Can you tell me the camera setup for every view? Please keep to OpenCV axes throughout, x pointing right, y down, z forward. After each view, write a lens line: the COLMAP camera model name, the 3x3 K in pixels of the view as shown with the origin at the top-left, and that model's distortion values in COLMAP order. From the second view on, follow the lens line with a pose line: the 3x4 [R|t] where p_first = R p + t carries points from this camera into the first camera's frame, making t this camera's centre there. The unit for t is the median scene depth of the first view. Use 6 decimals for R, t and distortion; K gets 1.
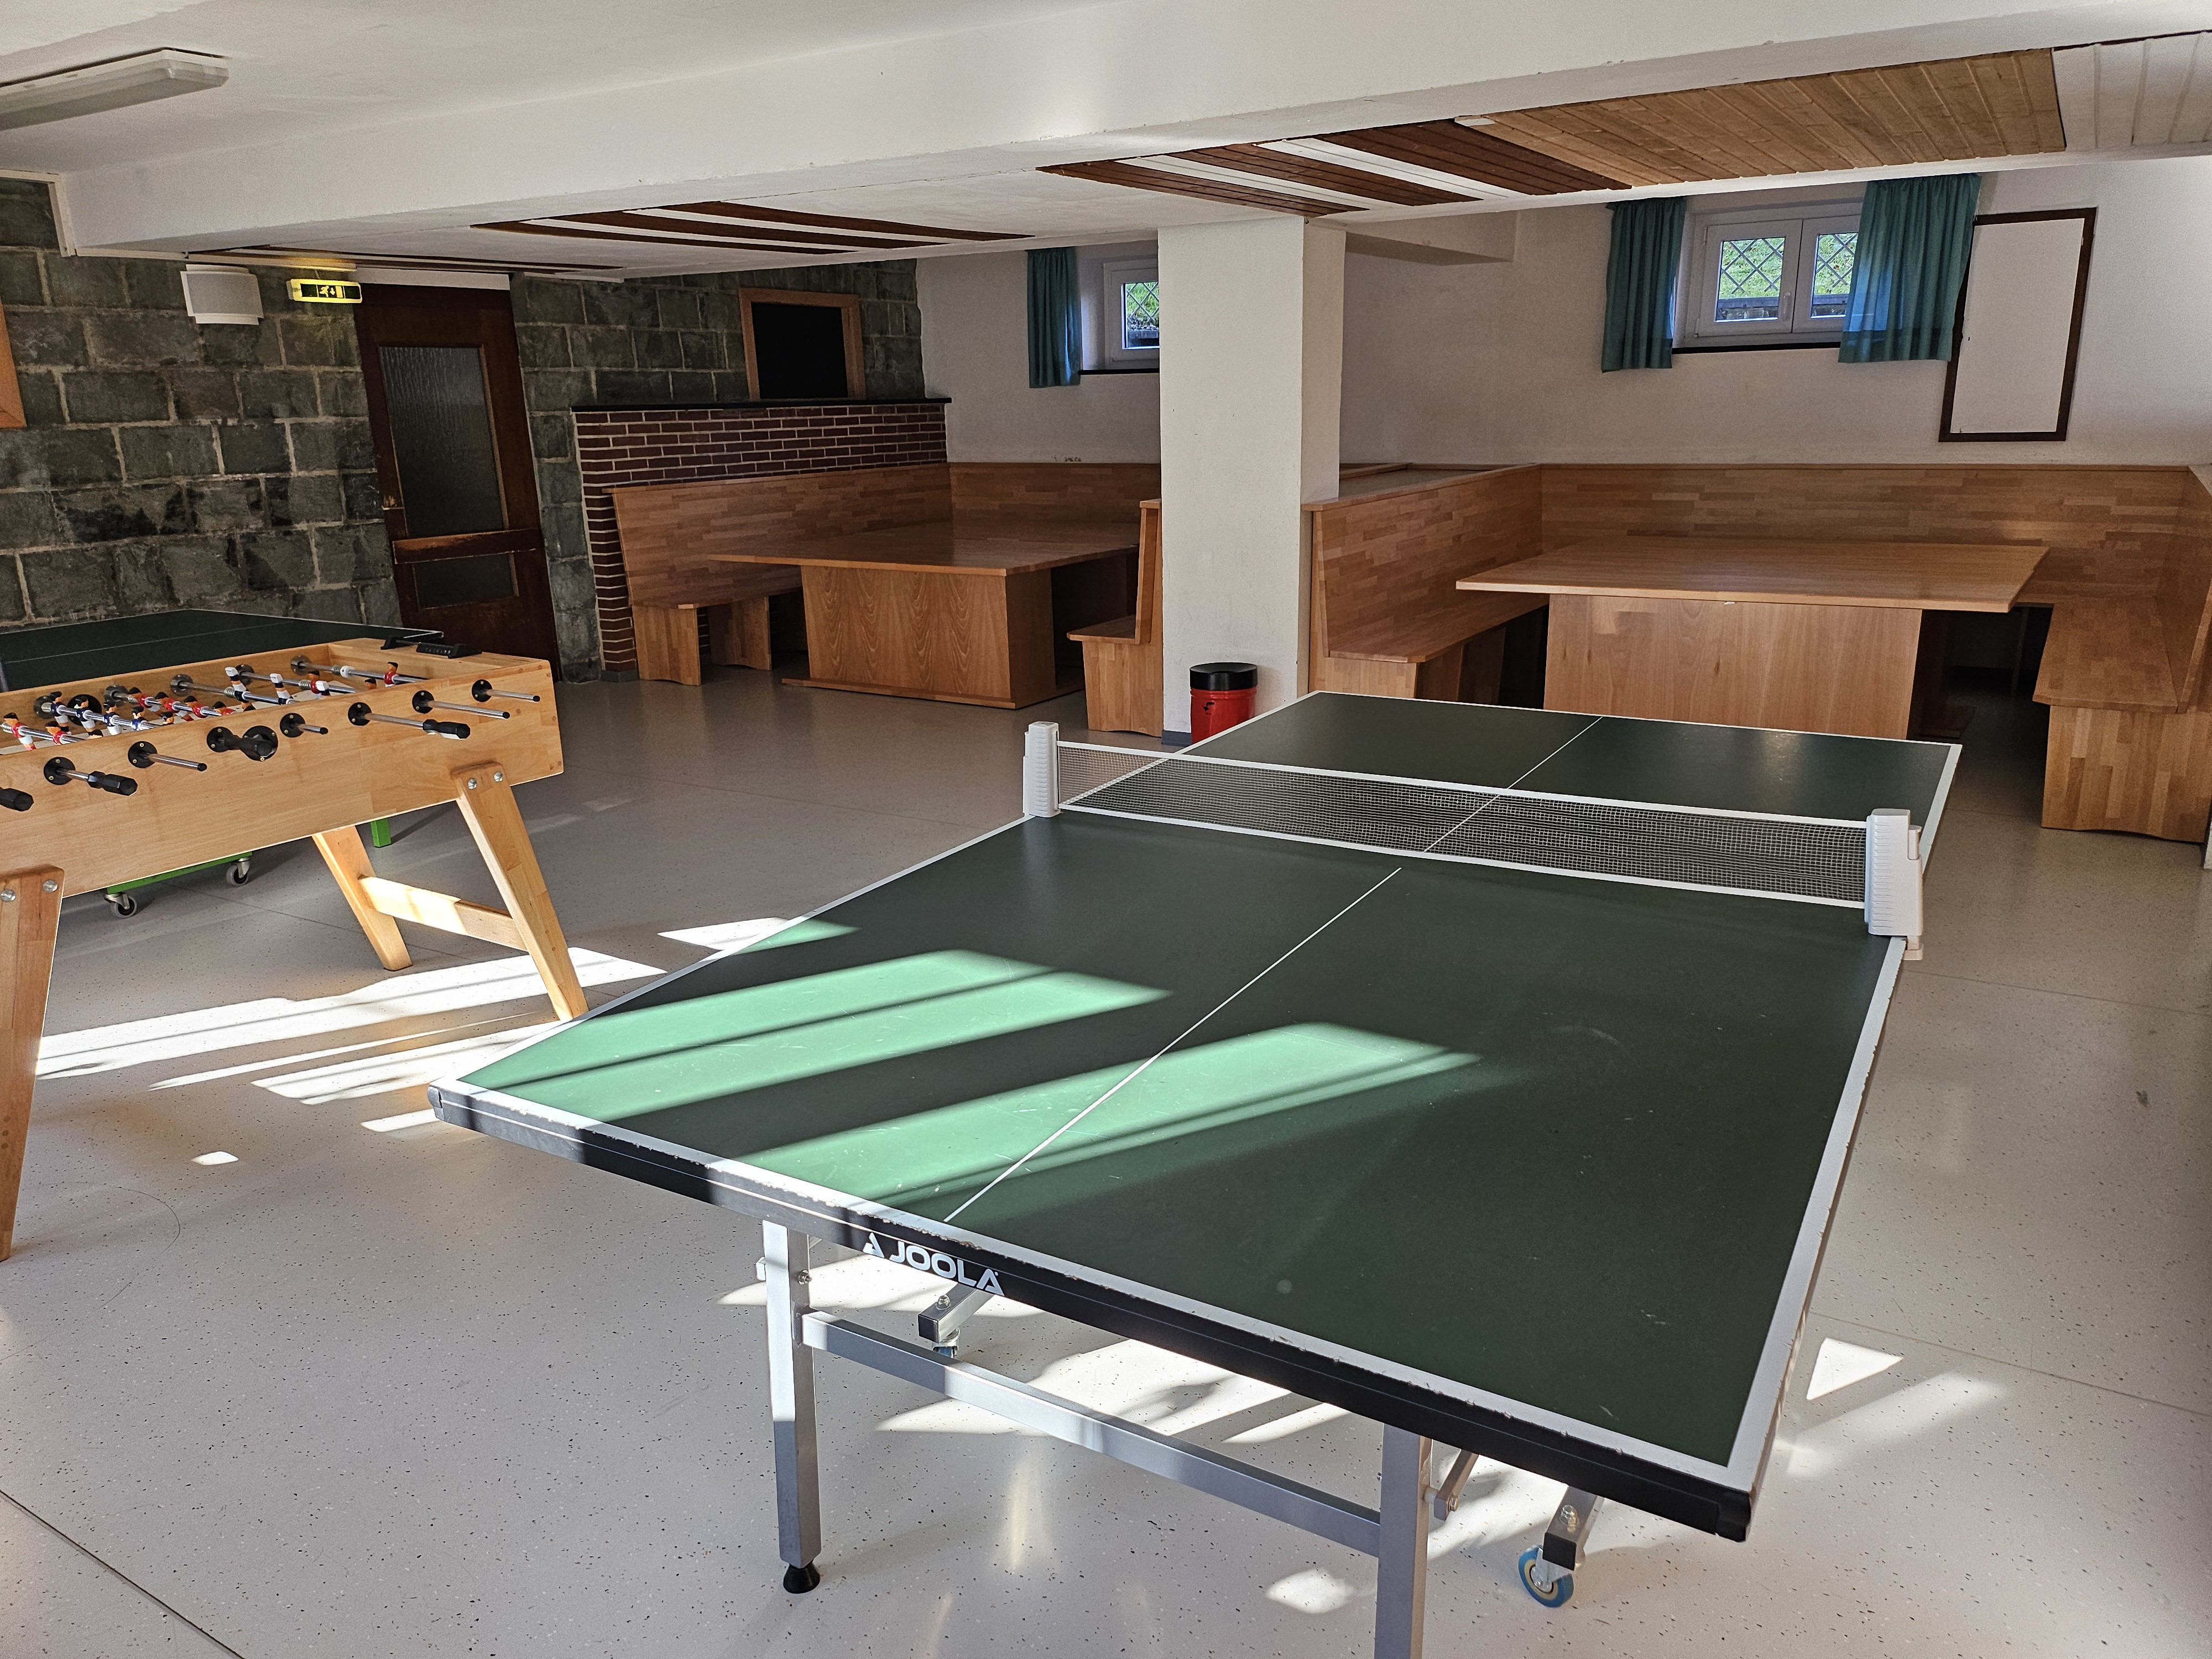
lens RADIAL K [[1551.0, 0, 1100.0], [0, 1551.0, 830.2], [0, 0, 1]] dist [0.083201, -0.092660]
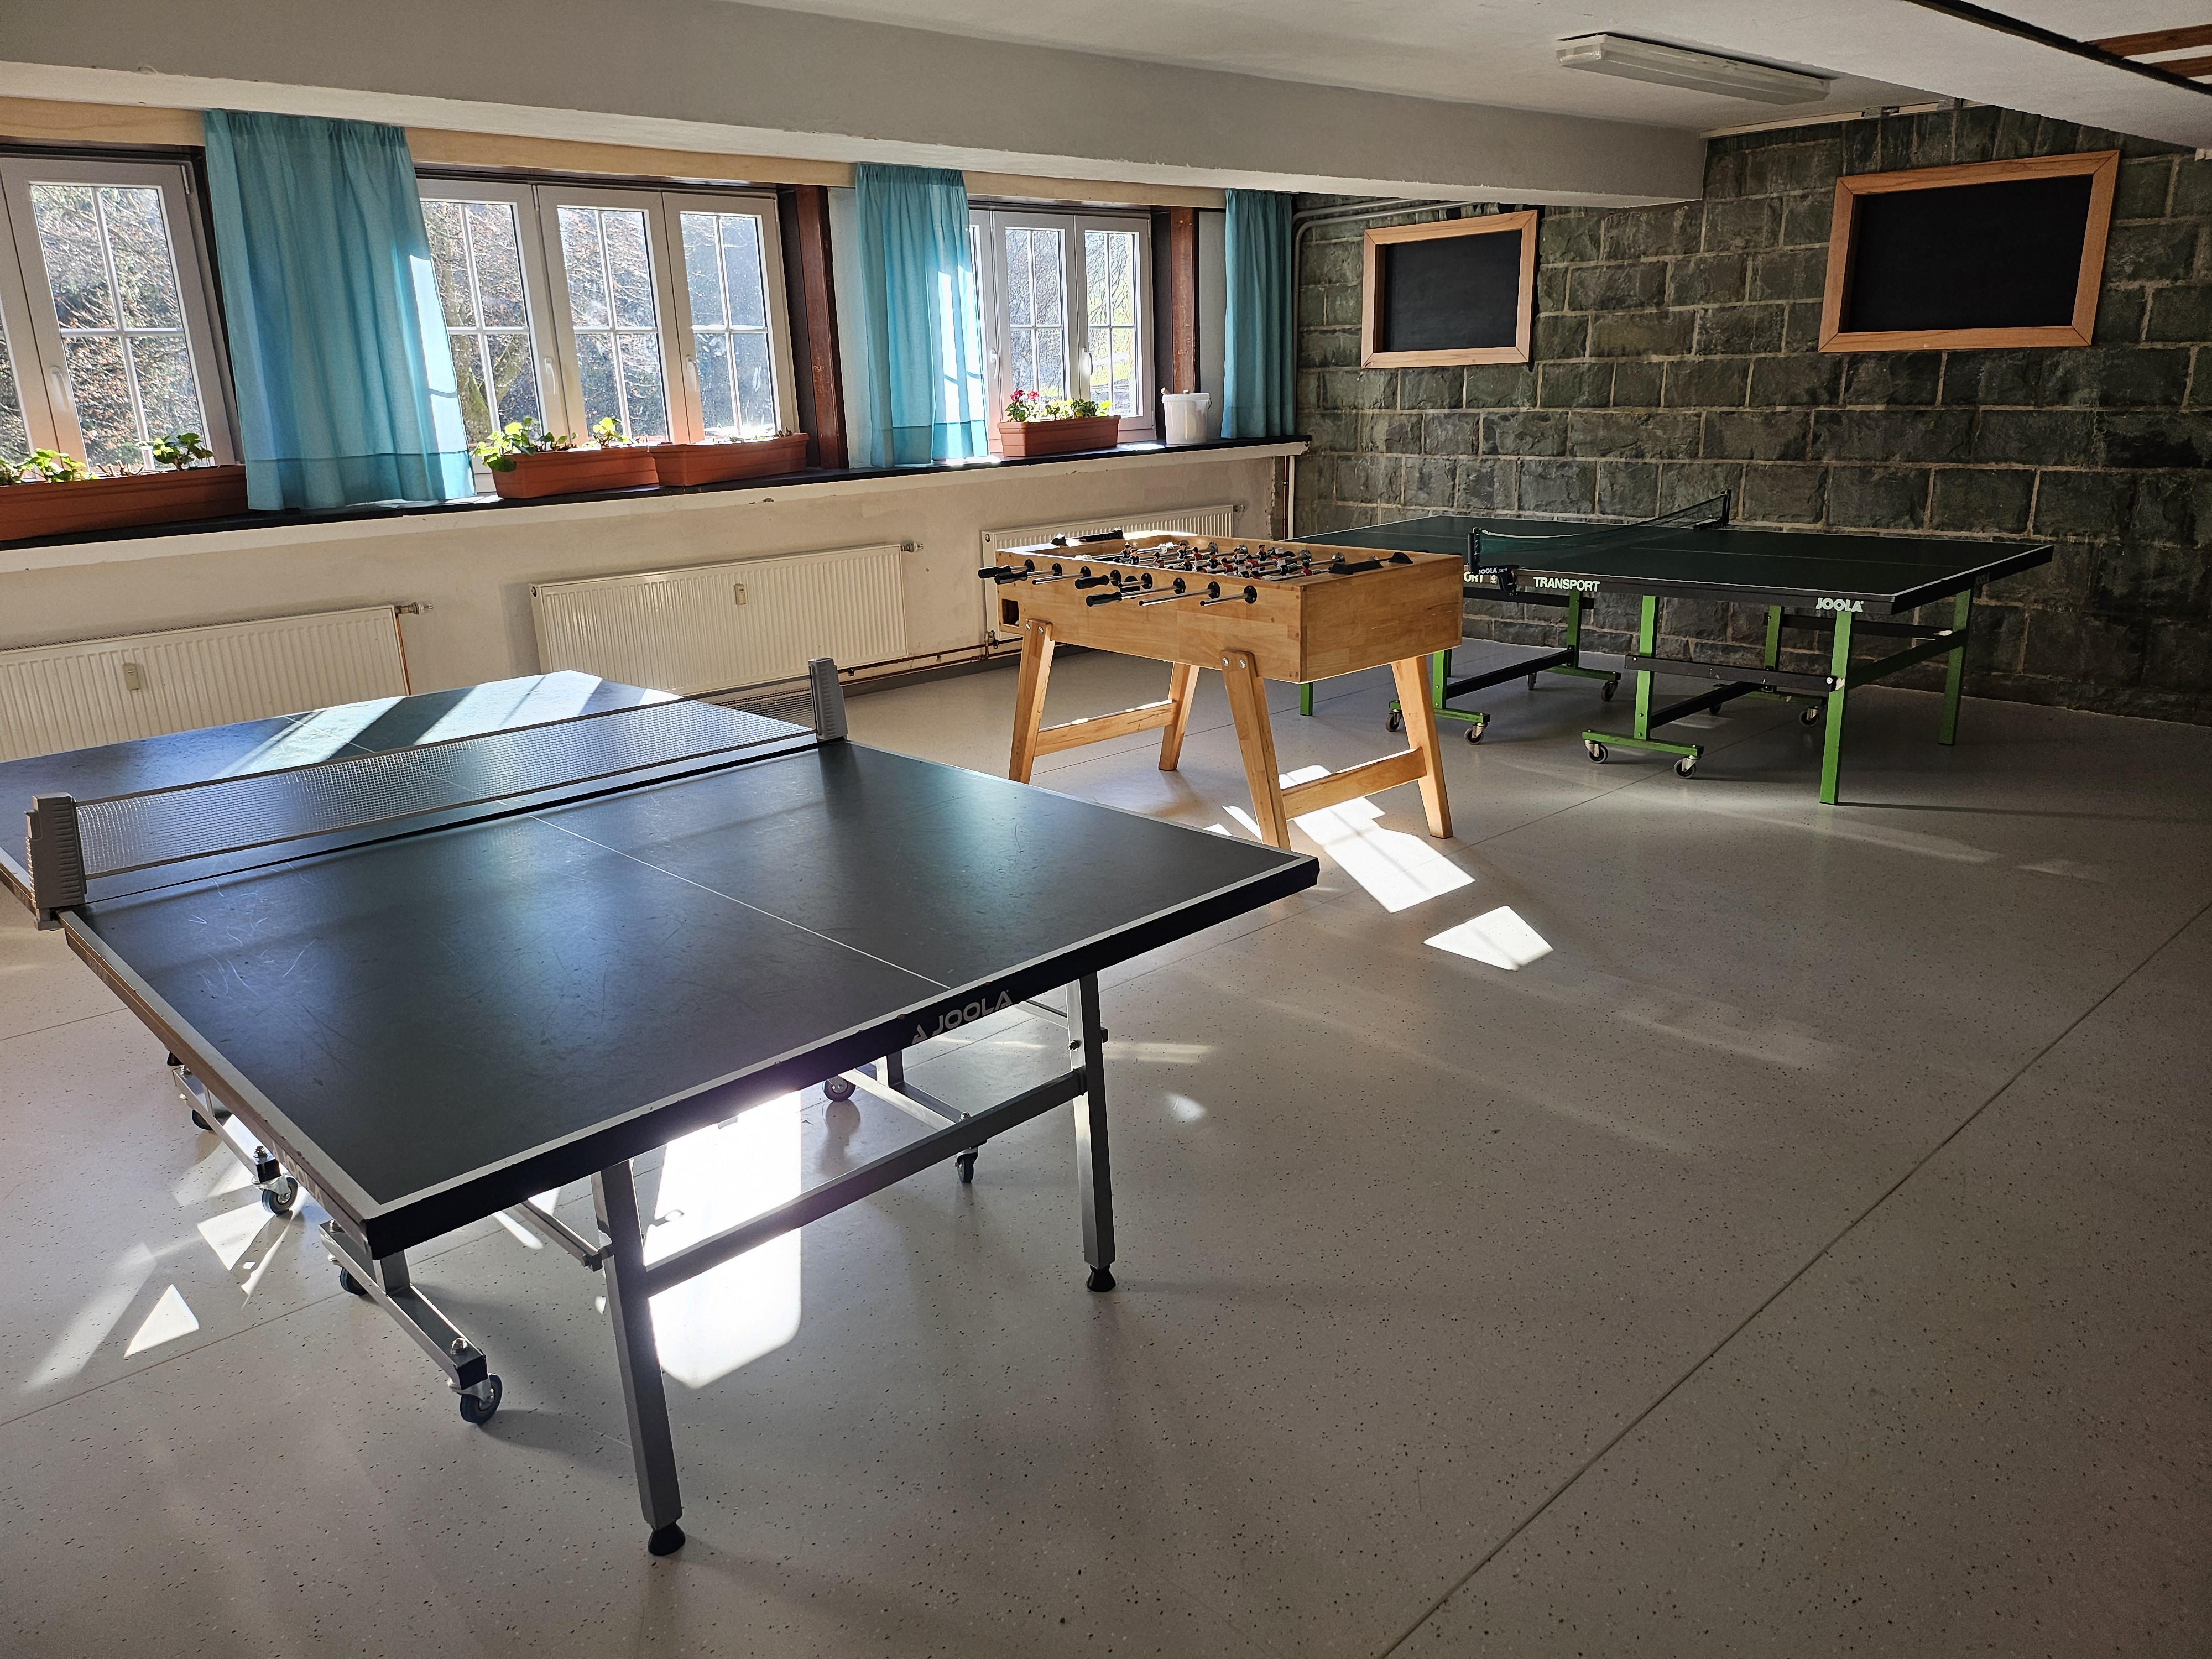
lens RADIAL K [[1551.4, 0, 1136.4], [0, 1551.4, 830.2], [0, 0, 1]] dist [0.047717, -0.052729]
pose [[-0.262371, 0.308657, -0.914271, 0.459259], [-0.225985, 0.901462, 0.369185, -0.200311], [0.938132, 0.303475, -0.166766, 0.664188]]
